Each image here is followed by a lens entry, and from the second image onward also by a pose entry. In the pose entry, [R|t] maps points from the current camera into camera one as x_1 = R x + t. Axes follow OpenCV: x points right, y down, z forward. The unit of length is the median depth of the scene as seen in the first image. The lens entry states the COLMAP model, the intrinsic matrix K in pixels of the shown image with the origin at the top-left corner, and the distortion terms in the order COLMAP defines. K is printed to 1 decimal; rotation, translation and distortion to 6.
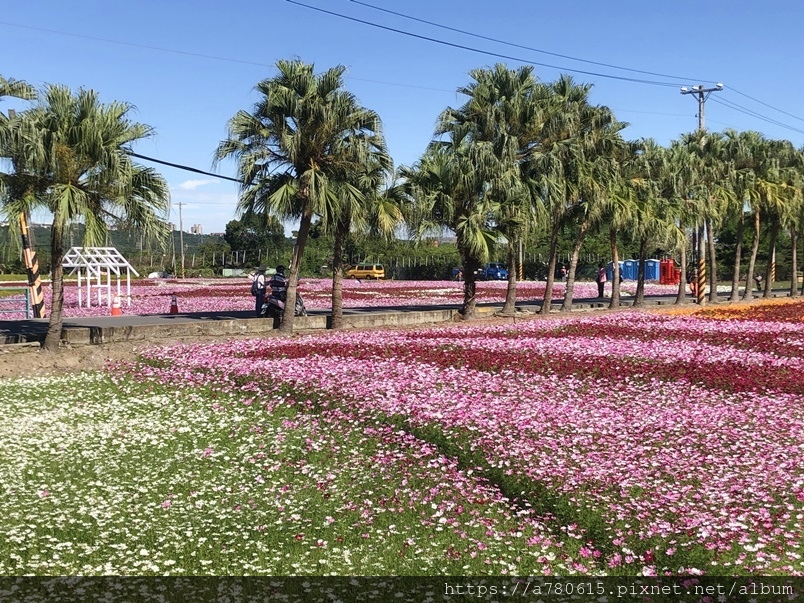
lens RADIAL K [[1166.4, 0, 402.0], [0, 1166.4, 301.5], [0, 0, 1]] dist [0.008698, -0.002829]
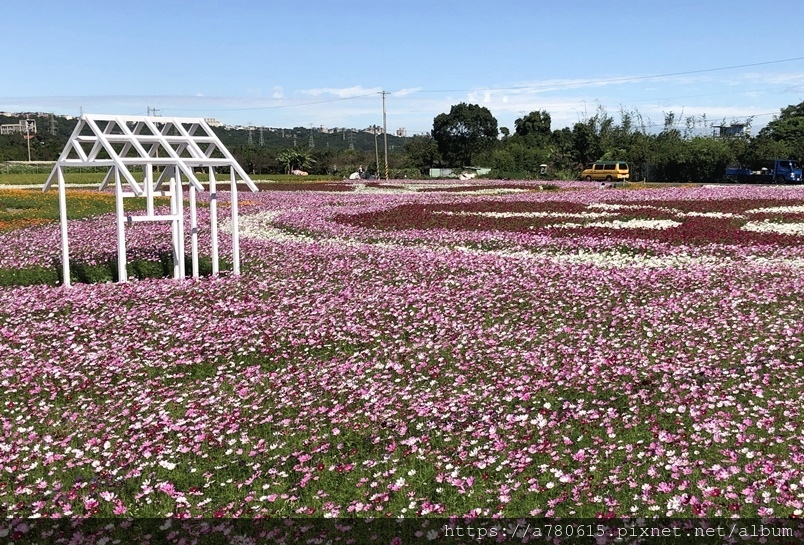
lens RADIAL K [[1016.2, 0, 402.0], [0, 1016.2, 272.5], [0, 0, 1]] dist [0.007746, -0.010680]
pose [[0.985028, 0.014419, -0.171791, -0.048356], [-0.001593, 0.997215, 0.074564, -0.008074], [0.172388, -0.073174, 0.982307, 0.274205]]
